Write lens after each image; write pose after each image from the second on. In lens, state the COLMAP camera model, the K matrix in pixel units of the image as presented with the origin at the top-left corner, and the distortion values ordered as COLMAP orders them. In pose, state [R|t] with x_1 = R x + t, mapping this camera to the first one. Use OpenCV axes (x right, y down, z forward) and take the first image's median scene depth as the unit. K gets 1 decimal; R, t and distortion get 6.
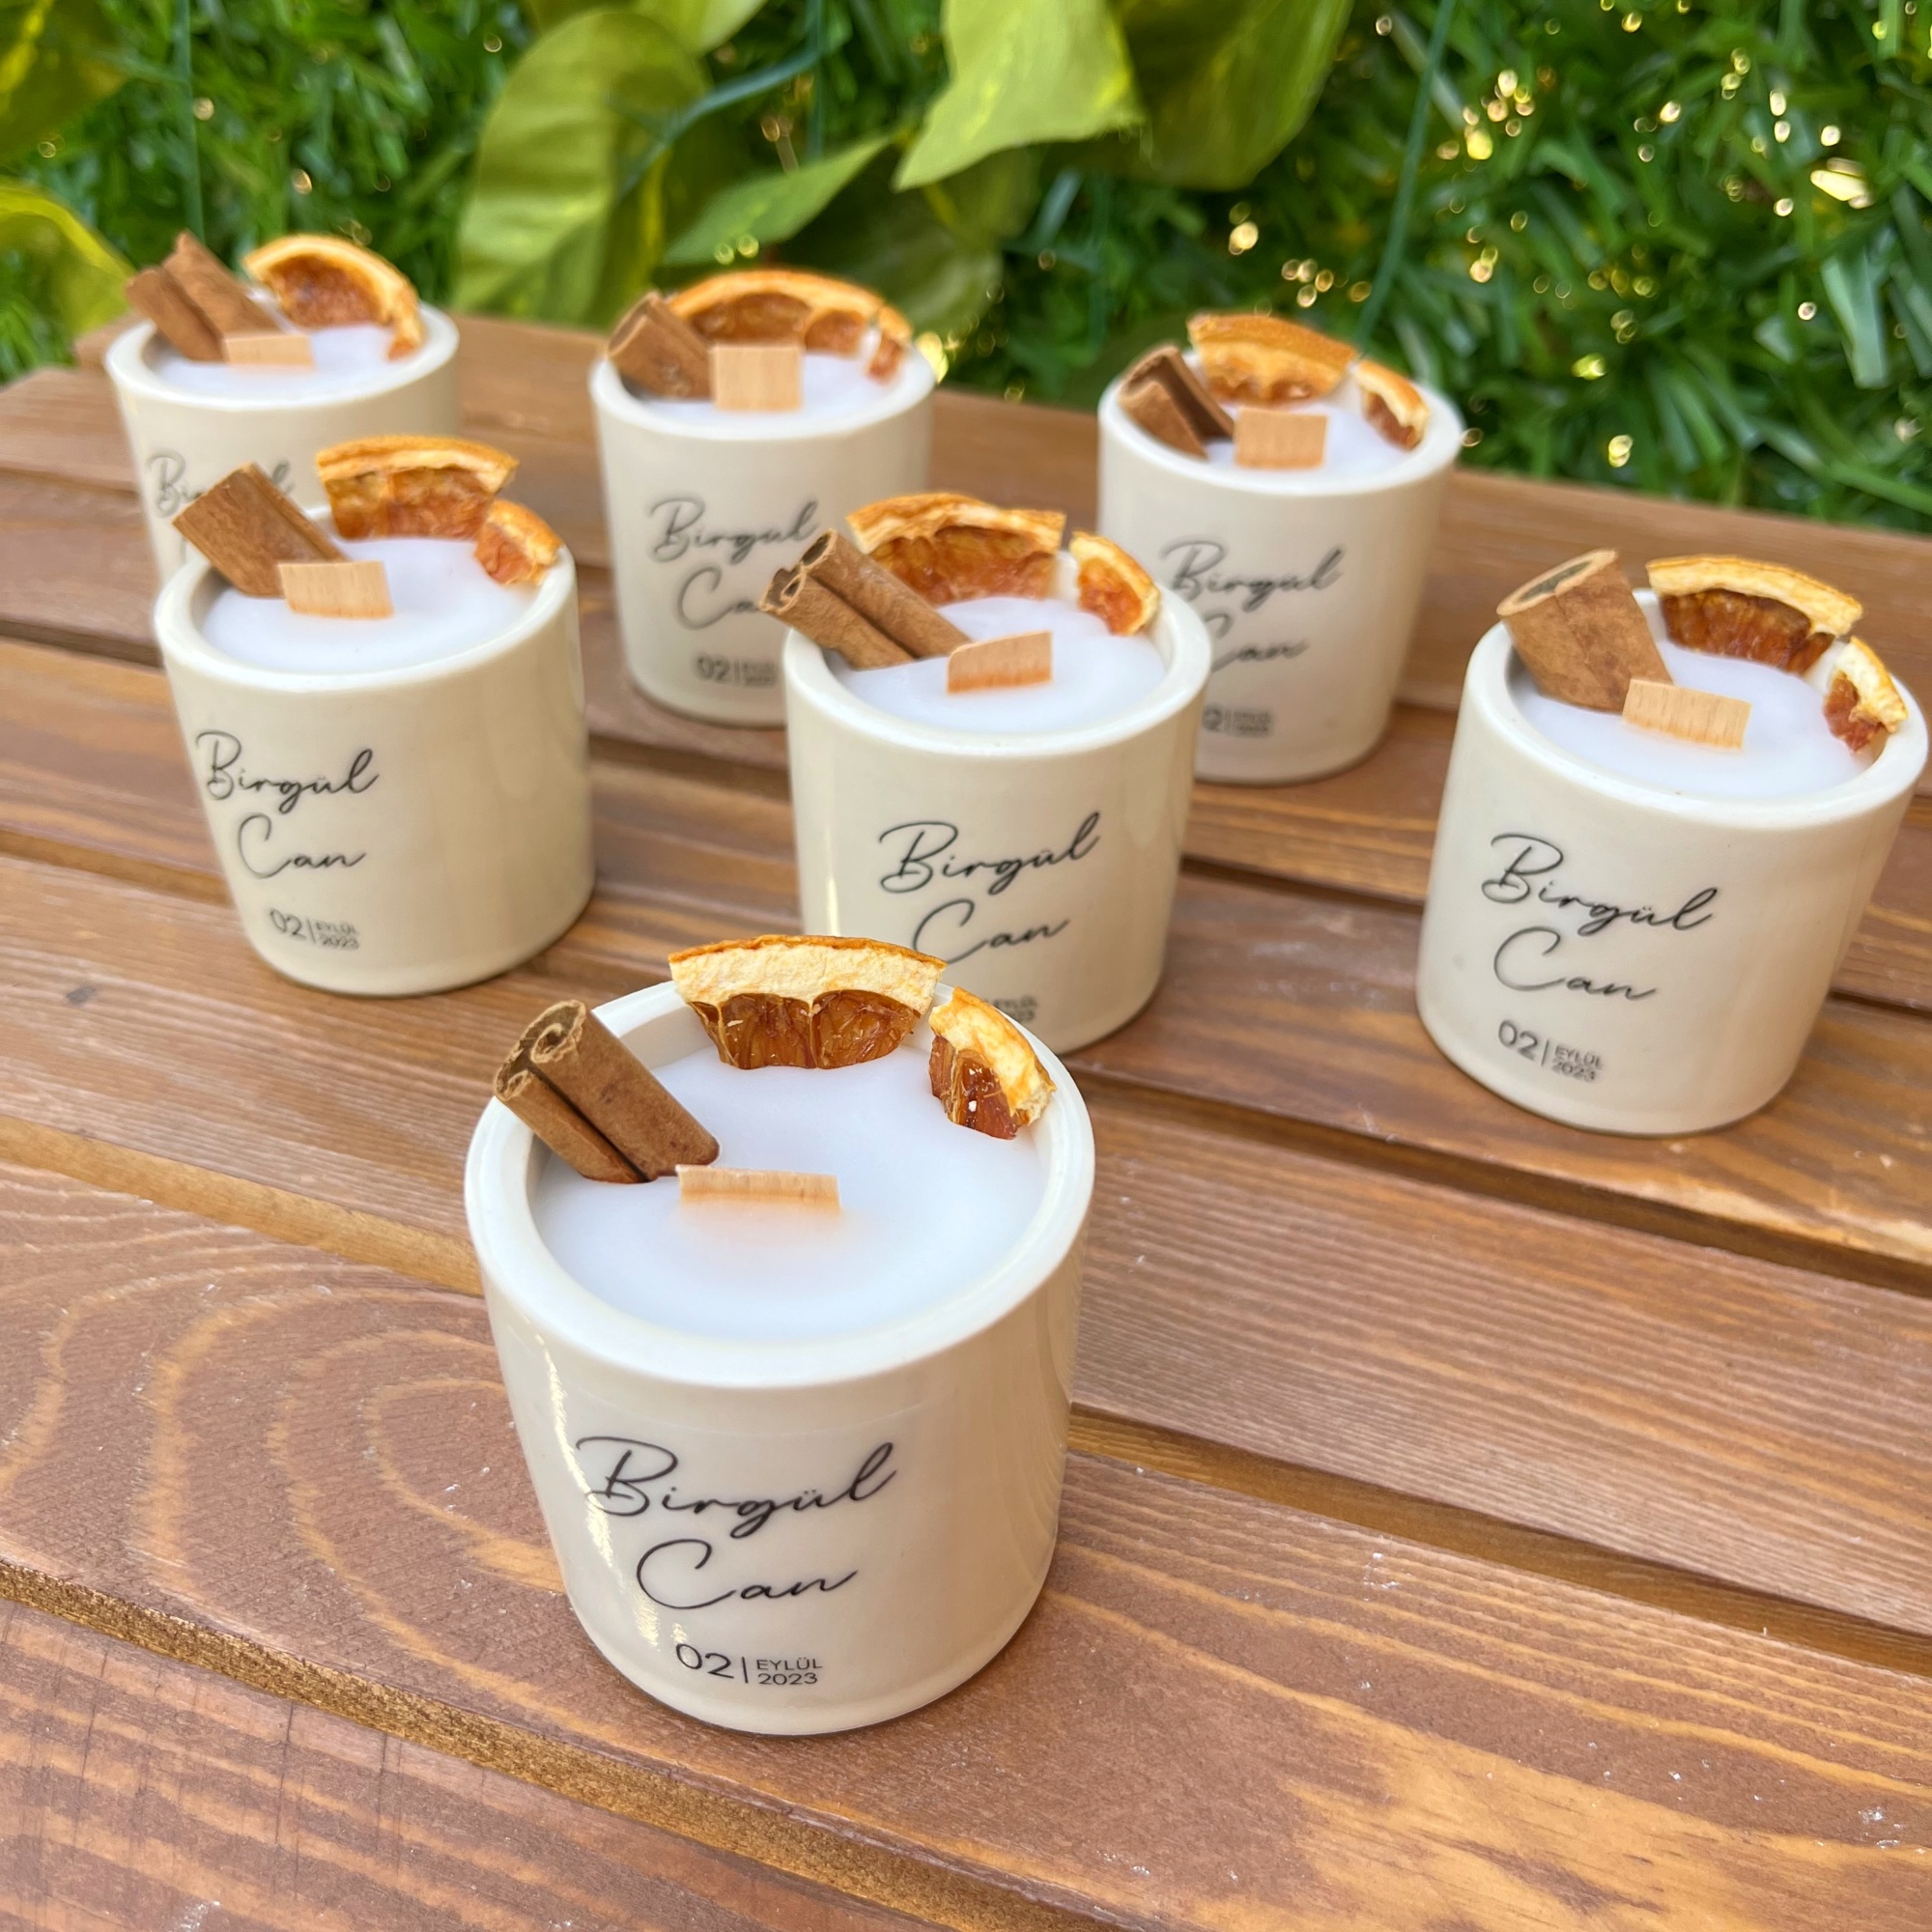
lens RADIAL K [[2055.2, 0, 959.9], [0, 2055.2, 872.4], [0, 0, 1]] dist [0.009950, -0.022331]
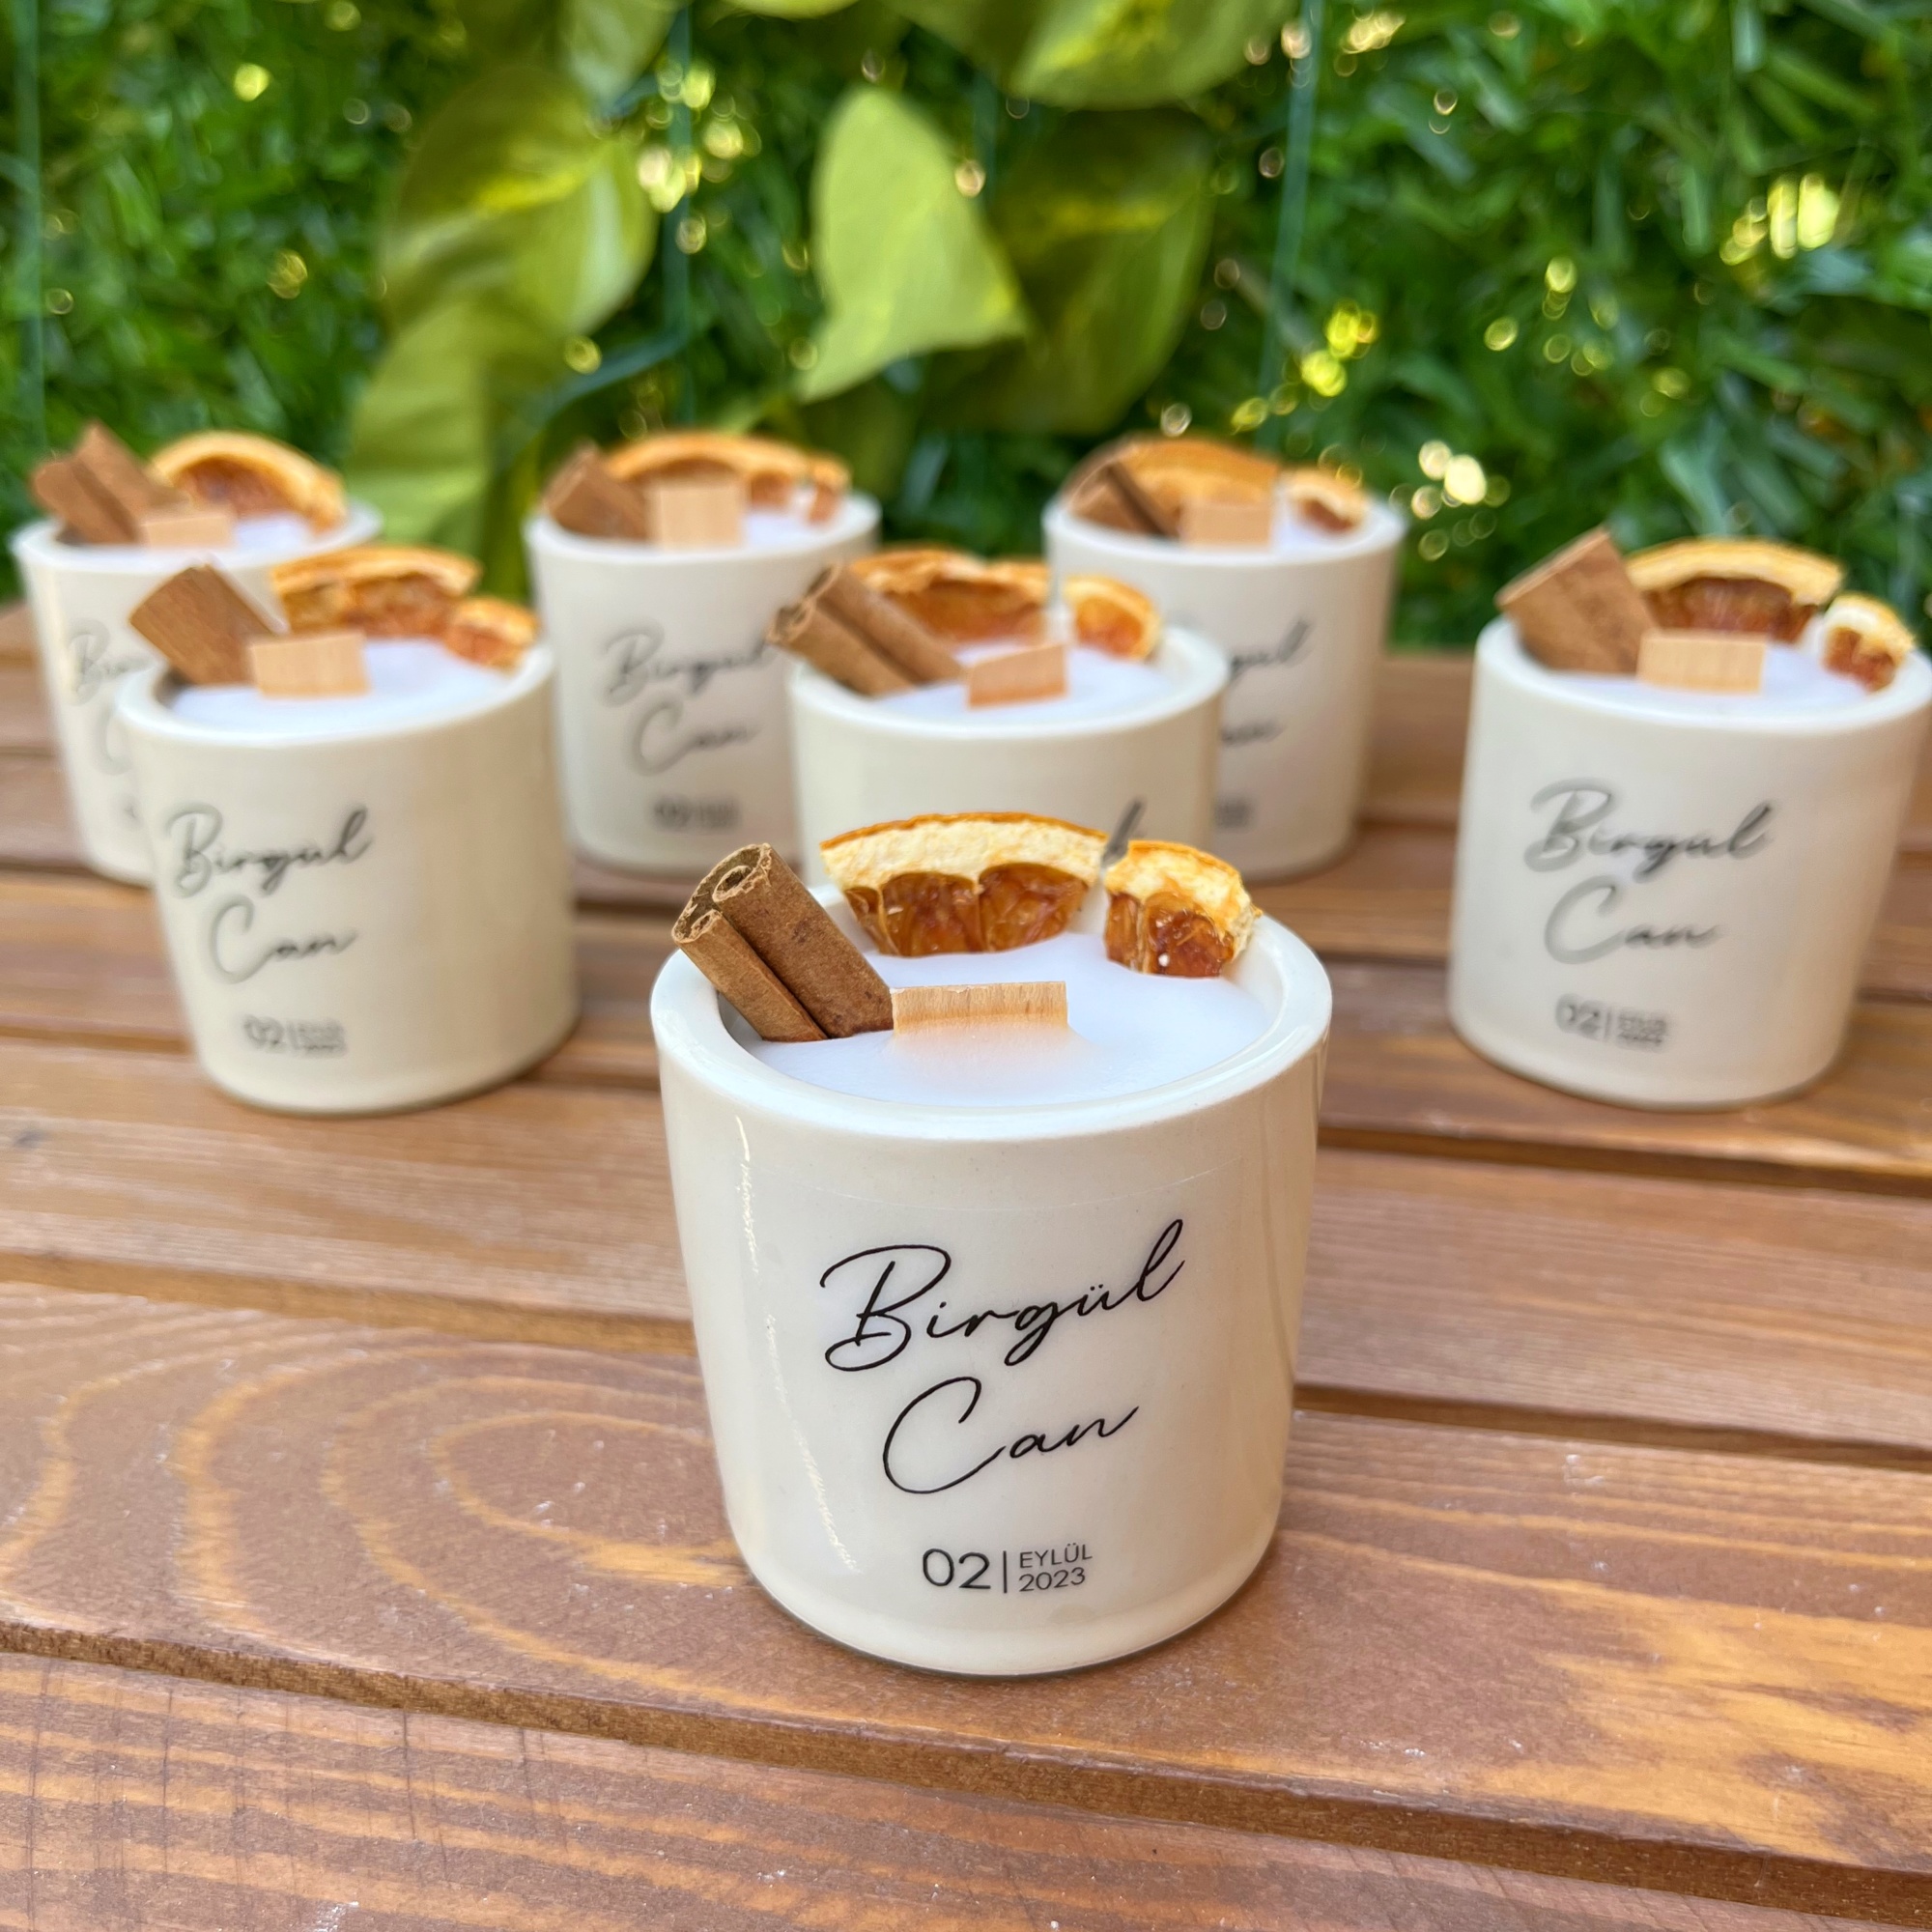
lens RADIAL K [[2068.4, 0, 969.9], [0, 2068.4, 996.3], [0, 0, 1]] dist [-0.020237, 0.032562]
pose [[0.991057, -0.078888, 0.107624, -0.153364], [0.096327, 0.981086, -0.167904, 0.266666], [-0.092343, 0.176770, 0.979911, 0.082882]]
